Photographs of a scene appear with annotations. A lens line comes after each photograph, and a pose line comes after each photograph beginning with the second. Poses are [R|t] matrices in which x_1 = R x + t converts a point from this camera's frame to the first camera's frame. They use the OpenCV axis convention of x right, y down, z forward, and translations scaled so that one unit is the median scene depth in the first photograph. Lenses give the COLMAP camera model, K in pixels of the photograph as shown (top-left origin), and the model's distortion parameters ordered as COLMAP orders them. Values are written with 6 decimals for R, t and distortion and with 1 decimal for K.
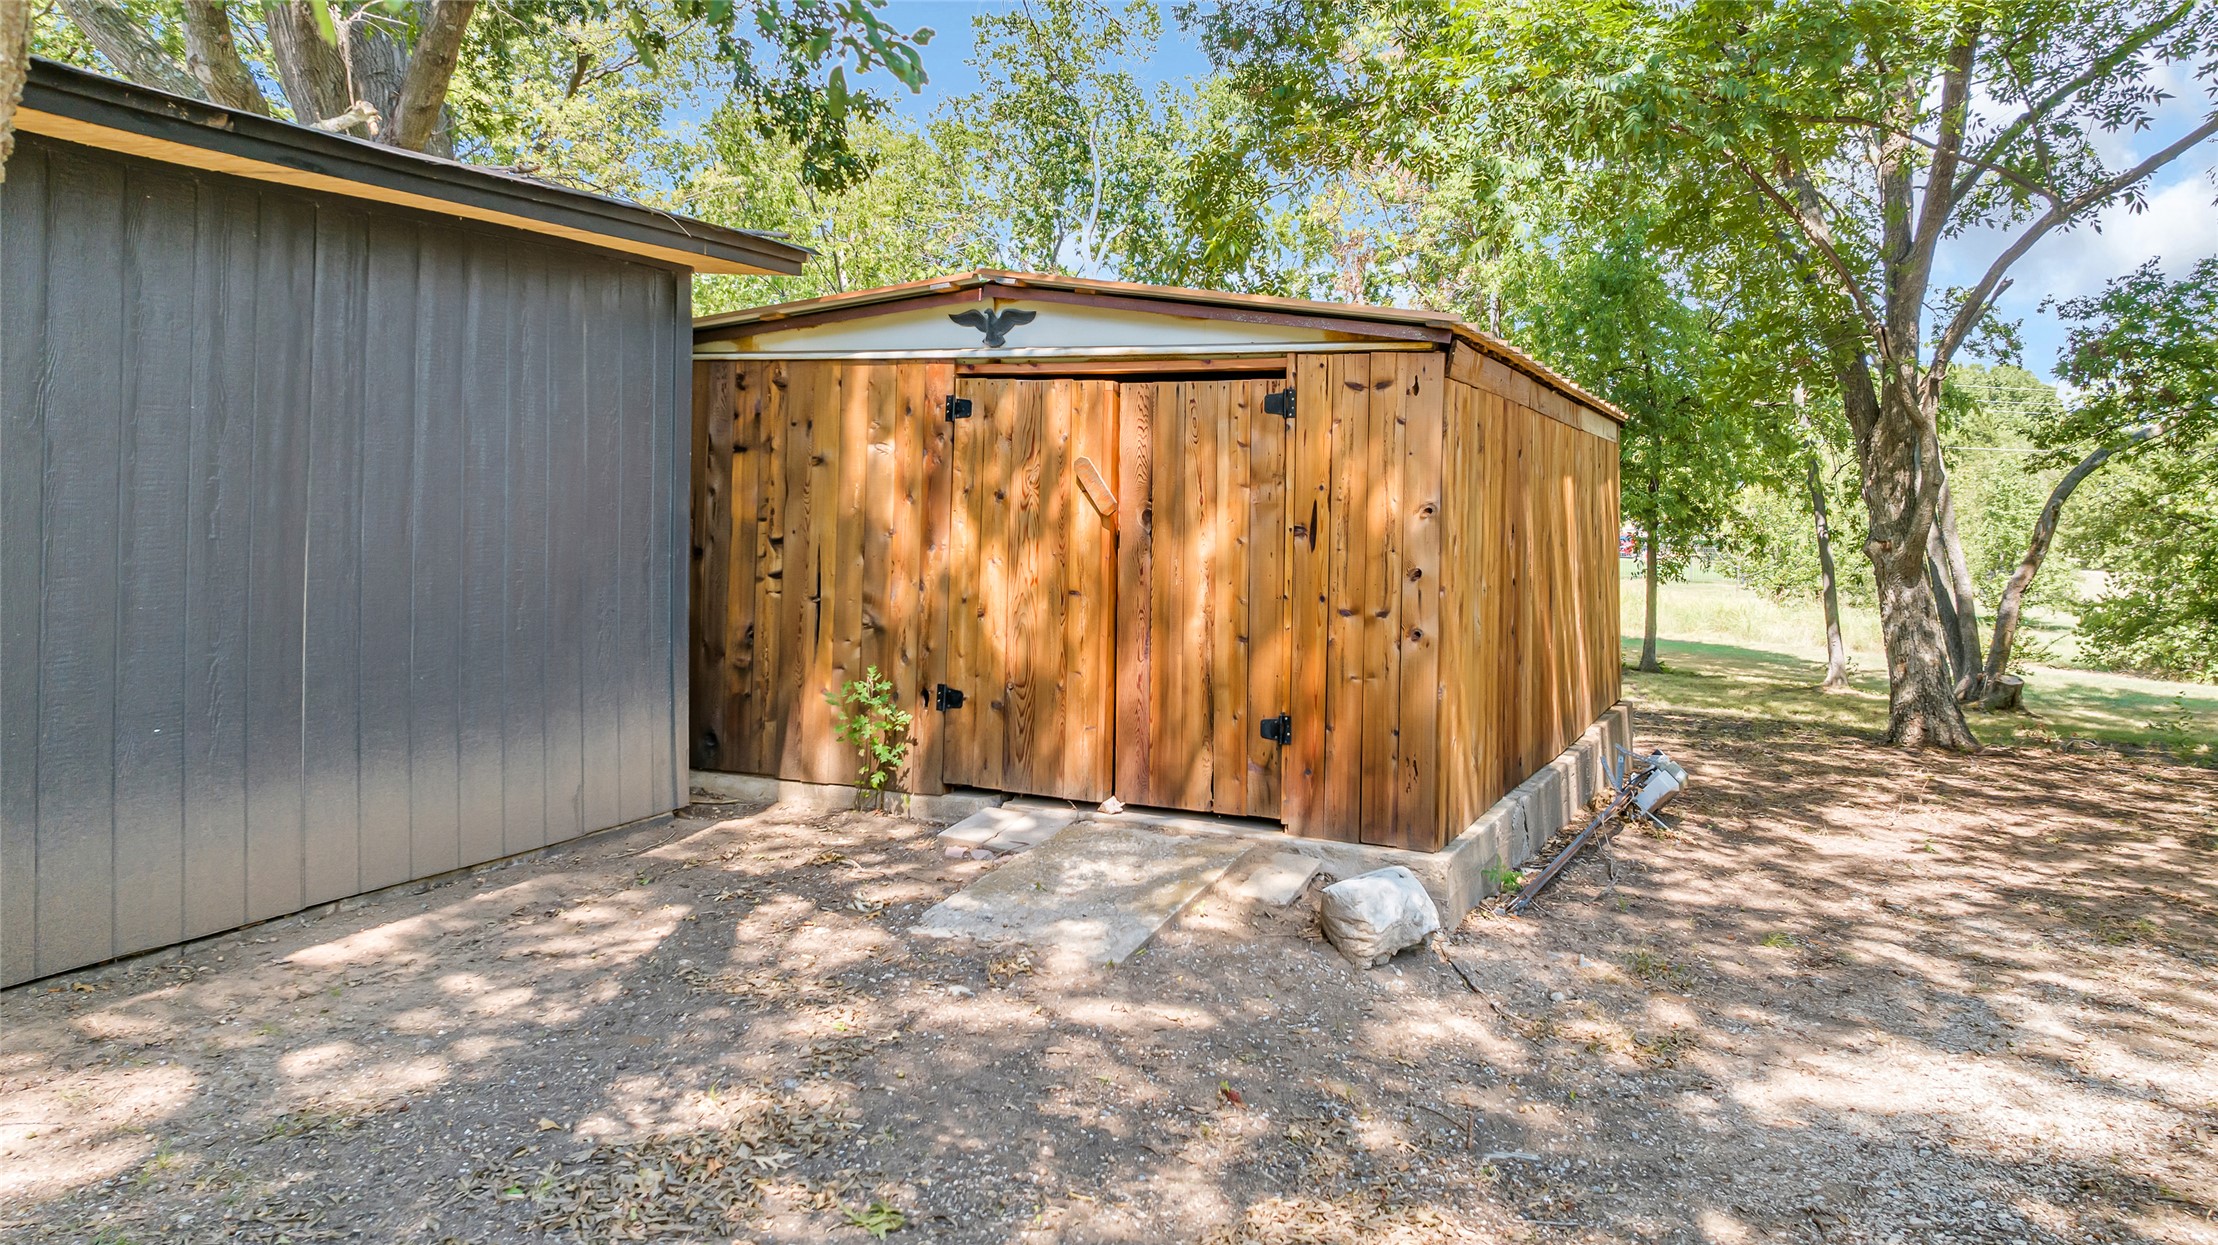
lens RADIAL K [[1549.1, 0, 1109.0], [0, 1549.1, 622.5], [0, 0, 1]] dist [-0.036286, 0.050679]
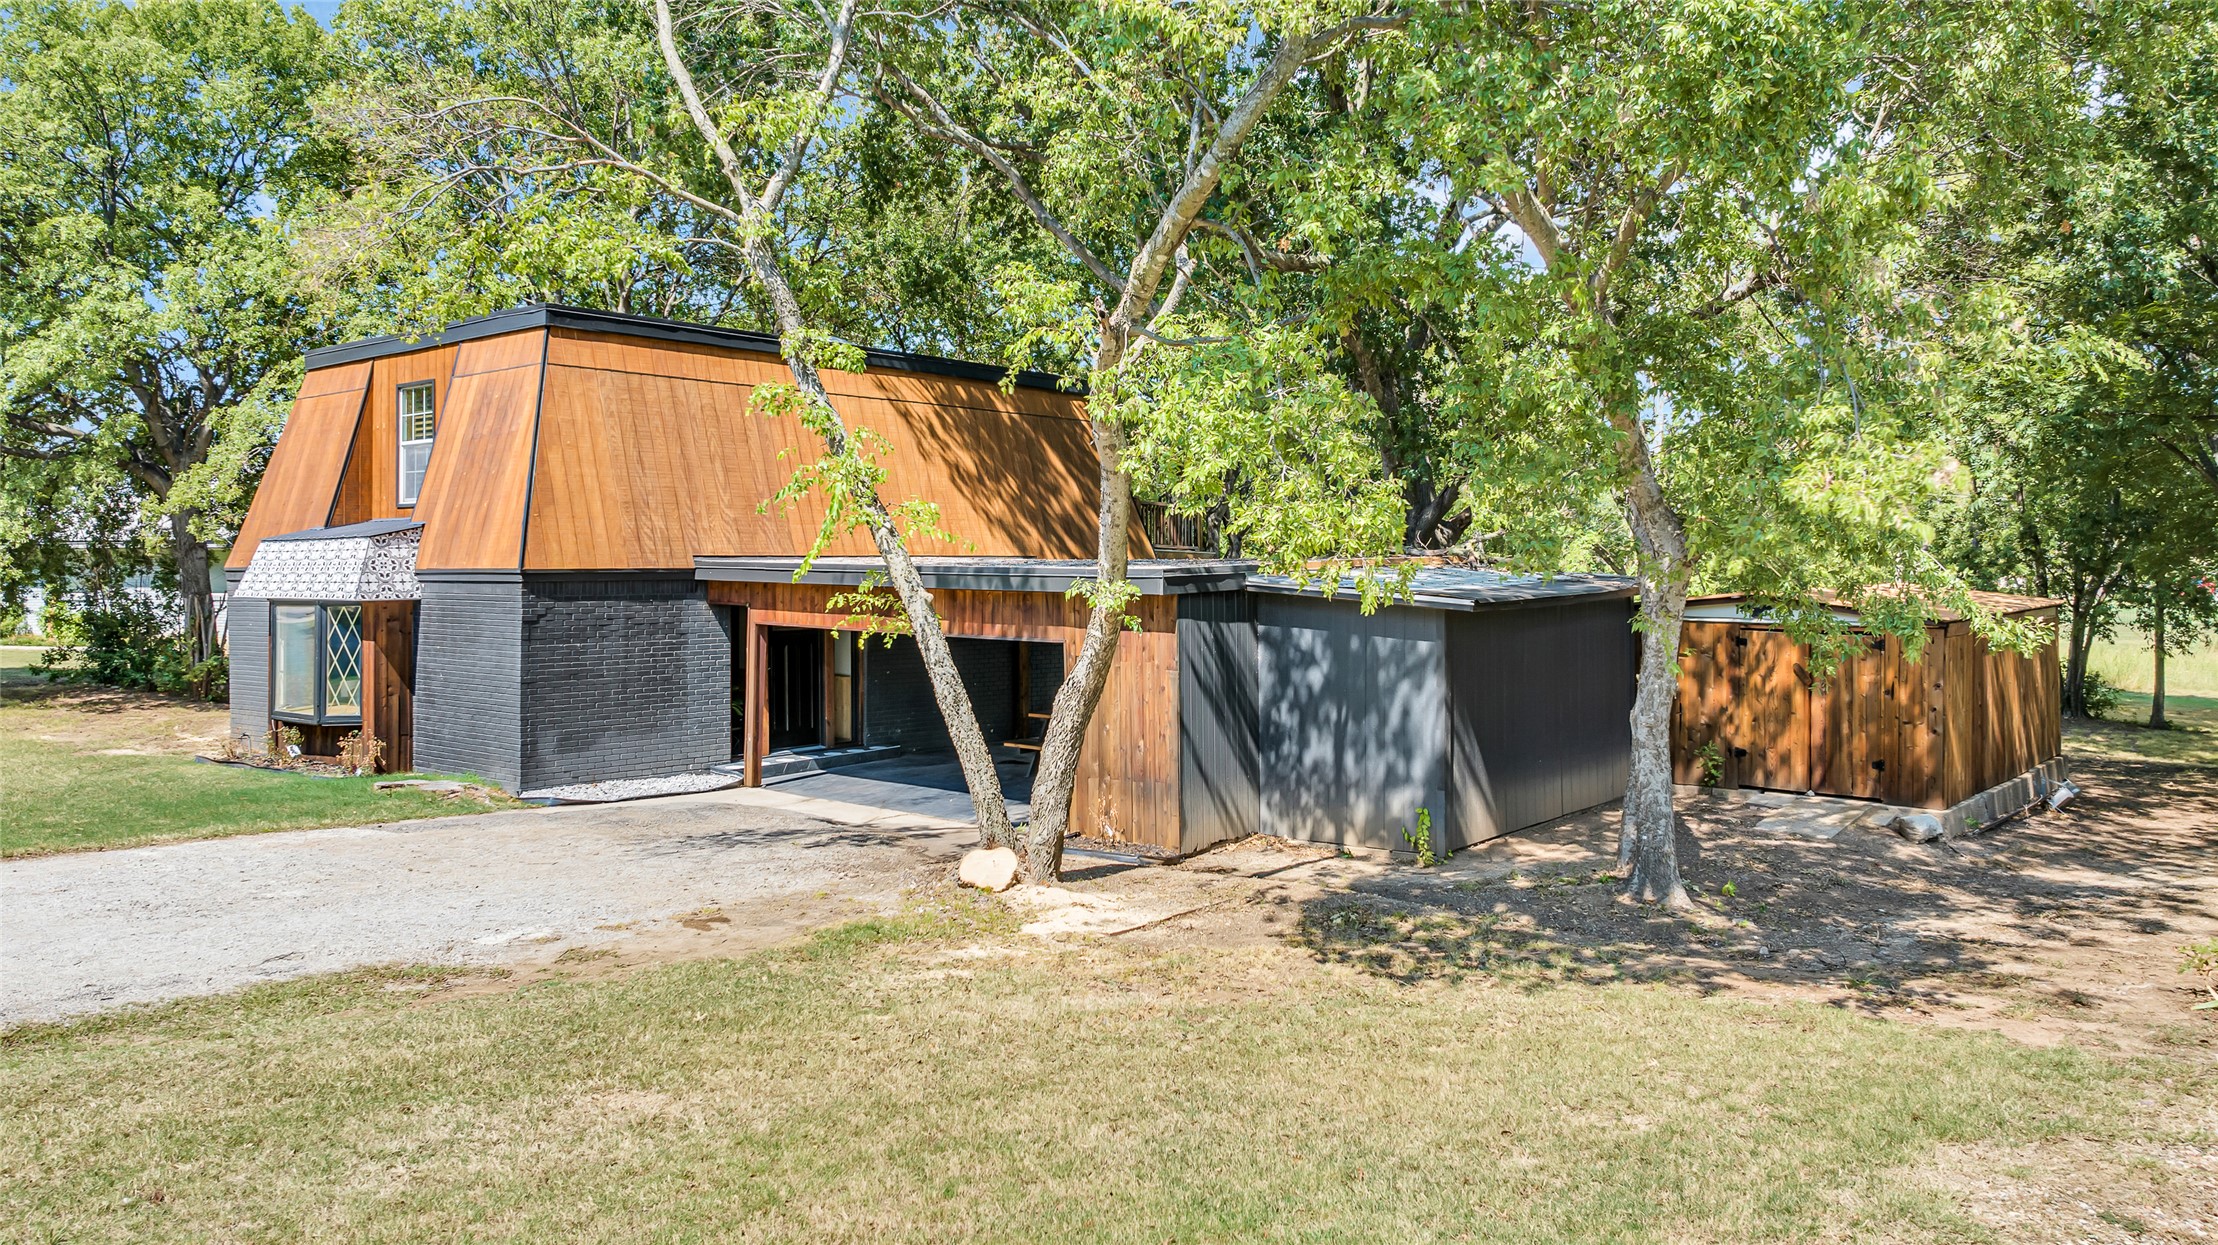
lens RADIAL K [[1549.1, 0, 1109.0], [0, 1549.1, 622.5], [0, 0, 1]] dist [-0.036286, 0.050679]
pose [[0.953065, -0.007117, -0.302682, -0.079332], [0.000875, 0.999784, -0.020754, -0.028008], [0.302764, 0.019515, 0.952866, -0.440219]]
